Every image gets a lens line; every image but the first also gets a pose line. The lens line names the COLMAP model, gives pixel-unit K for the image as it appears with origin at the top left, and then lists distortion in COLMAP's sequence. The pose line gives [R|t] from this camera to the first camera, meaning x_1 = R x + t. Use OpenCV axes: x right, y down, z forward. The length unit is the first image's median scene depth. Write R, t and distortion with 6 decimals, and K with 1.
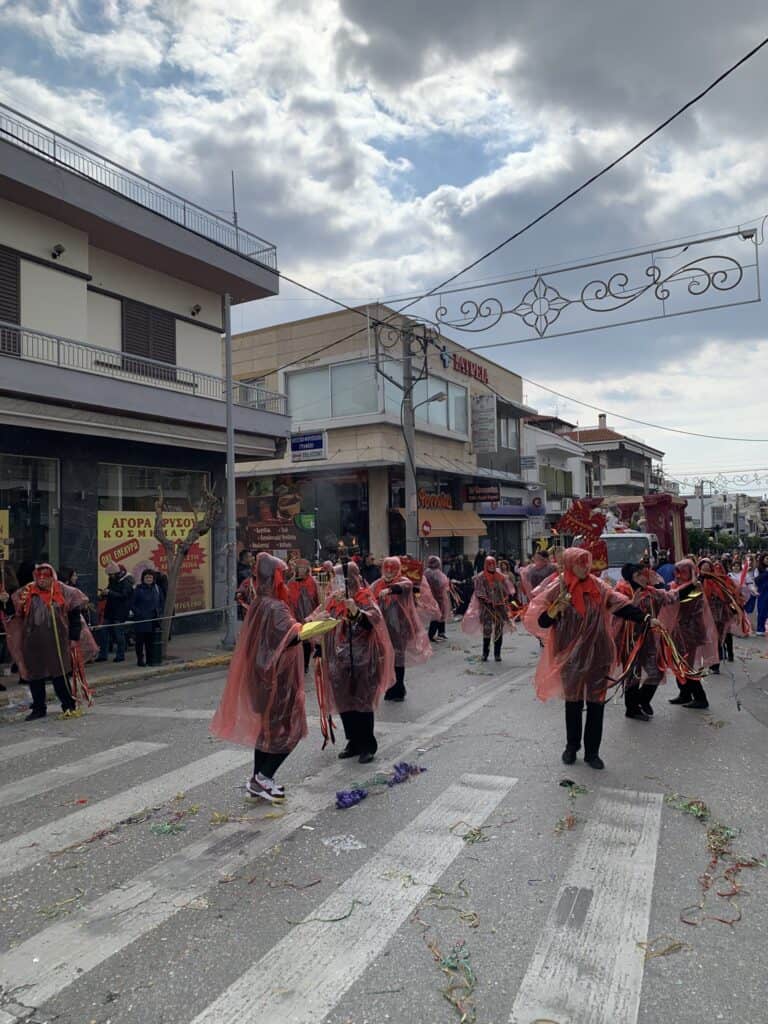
lens RADIAL K [[763.6, 0, 393.9], [0, 763.6, 507.2], [0, 0, 1]] dist [0.060051, -0.077003]
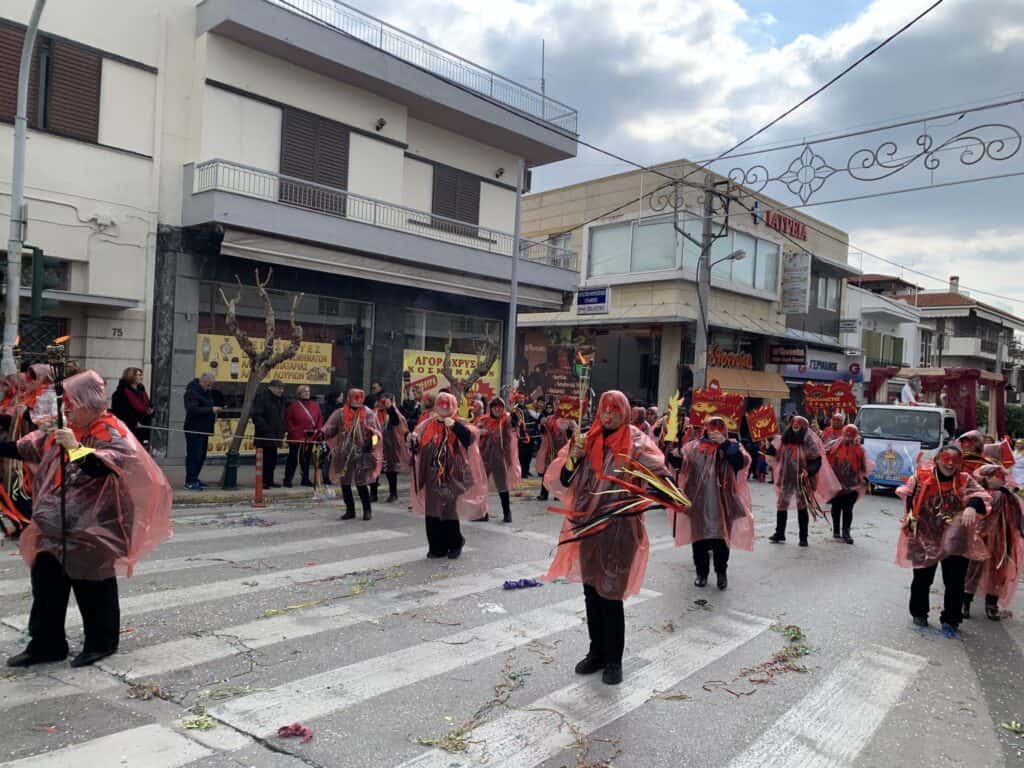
lens RADIAL K [[763.6, 0, 507.8], [0, 763.6, 386.0], [0, 0, 1]] dist [0.060051, -0.077003]
pose [[0.960967, 0.074350, -0.266486, 0.049076], [-0.064348, 0.996863, 0.046083, -0.001820], [0.269077, -0.027136, 0.962736, -0.044915]]
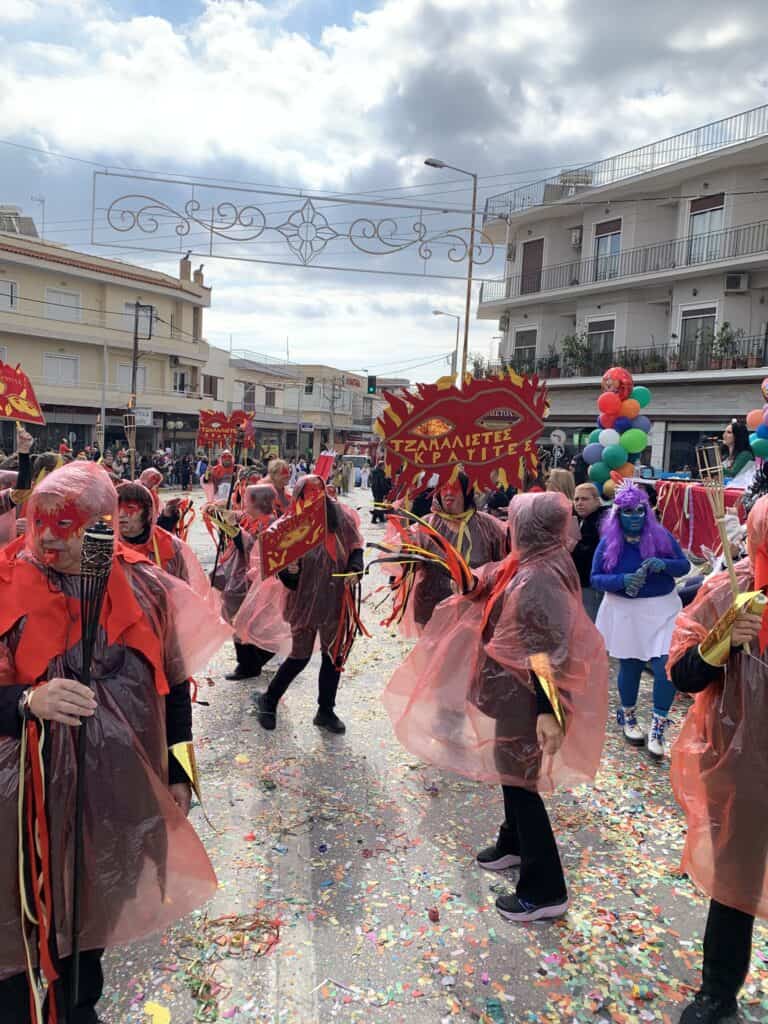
lens RADIAL K [[763.6, 0, 393.9], [0, 763.6, 507.2], [0, 0, 1]] dist [0.060051, -0.077003]
pose [[0.978530, 0.037085, 0.202739, -0.313917], [-0.060624, 0.991952, 0.111154, -0.096690], [-0.196986, -0.121059, 0.972904, -1.787768]]
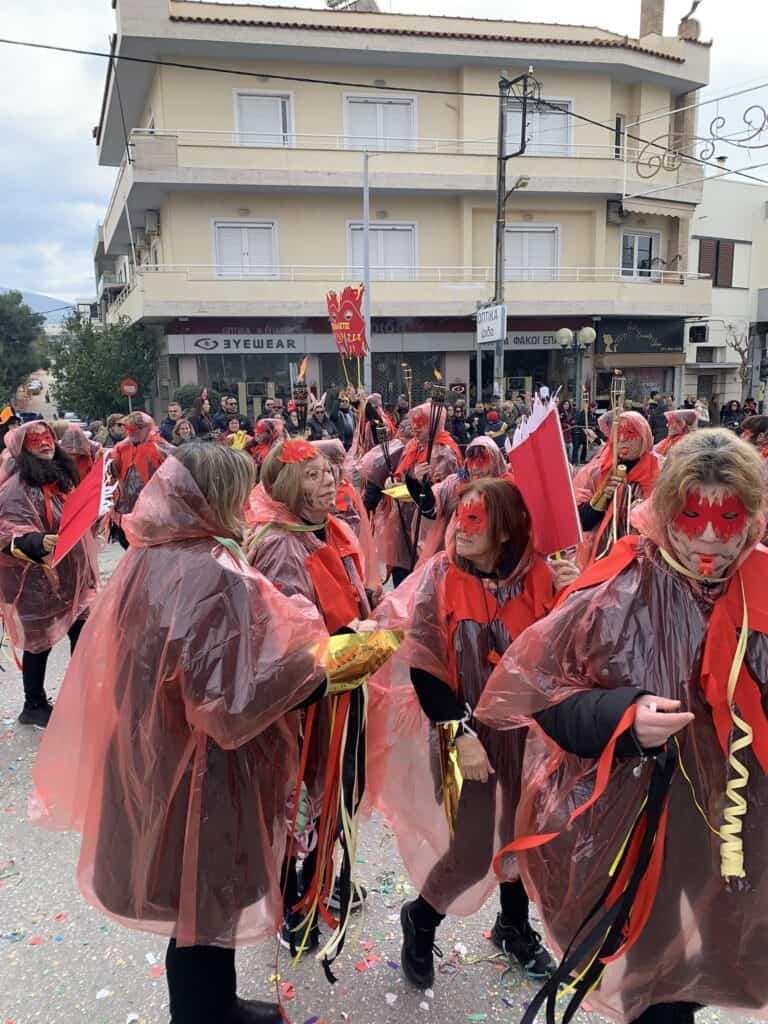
lens RADIAL K [[773.7, 0, 386.0], [0, 773.7, 524.5], [0, 0, 1]] dist [0.000438, -0.008101]
pose [[0.841197, 0.097835, -0.531804, -0.172093], [0.025795, 0.975115, 0.220192, -0.051437], [0.540113, -0.198943, 0.817741, -0.820284]]
